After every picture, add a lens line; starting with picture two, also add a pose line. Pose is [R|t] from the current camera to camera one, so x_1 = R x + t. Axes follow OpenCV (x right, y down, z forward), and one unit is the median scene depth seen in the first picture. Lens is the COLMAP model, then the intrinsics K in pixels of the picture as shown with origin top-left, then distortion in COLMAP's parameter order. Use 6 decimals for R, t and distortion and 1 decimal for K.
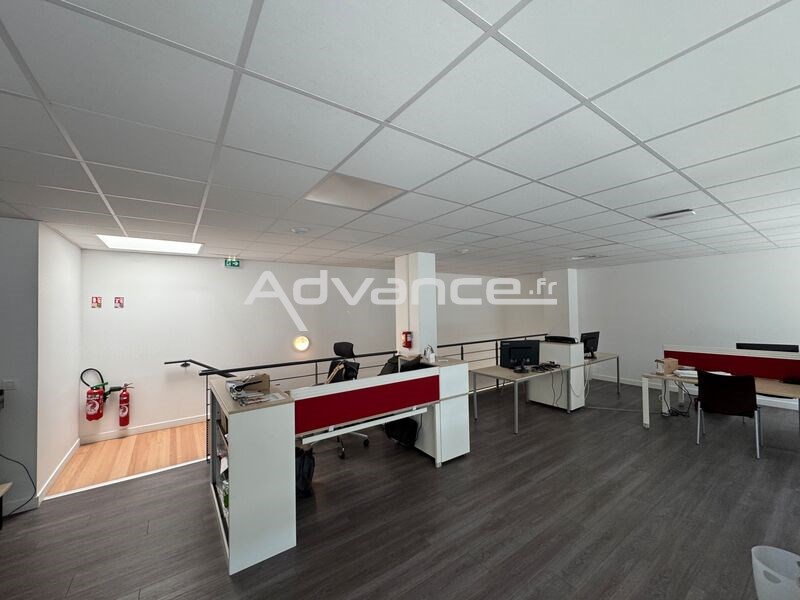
lens RADIAL K [[318.8, 0, 403.0], [0, 318.8, 303.1], [0, 0, 1]] dist [-0.004340, 0.001392]
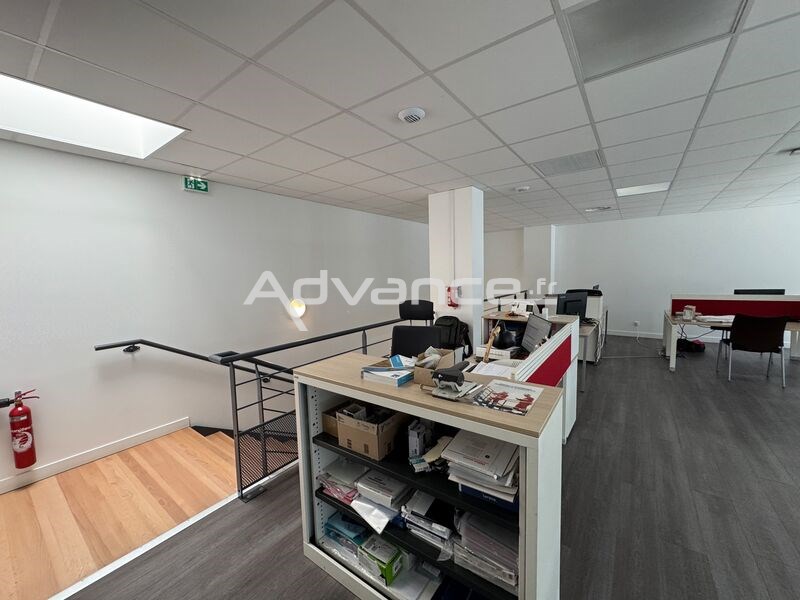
lens RADIAL K [[318.8, 0, 400.5], [0, 318.8, 301.8], [0, 0, 1]] dist [-0.004340, 0.001392]
pose [[0.950367, -0.036203, 0.309018, -0.420645], [0.004245, 0.994624, 0.103469, 0.048701], [-0.311102, -0.097021, 0.945411, 0.306957]]
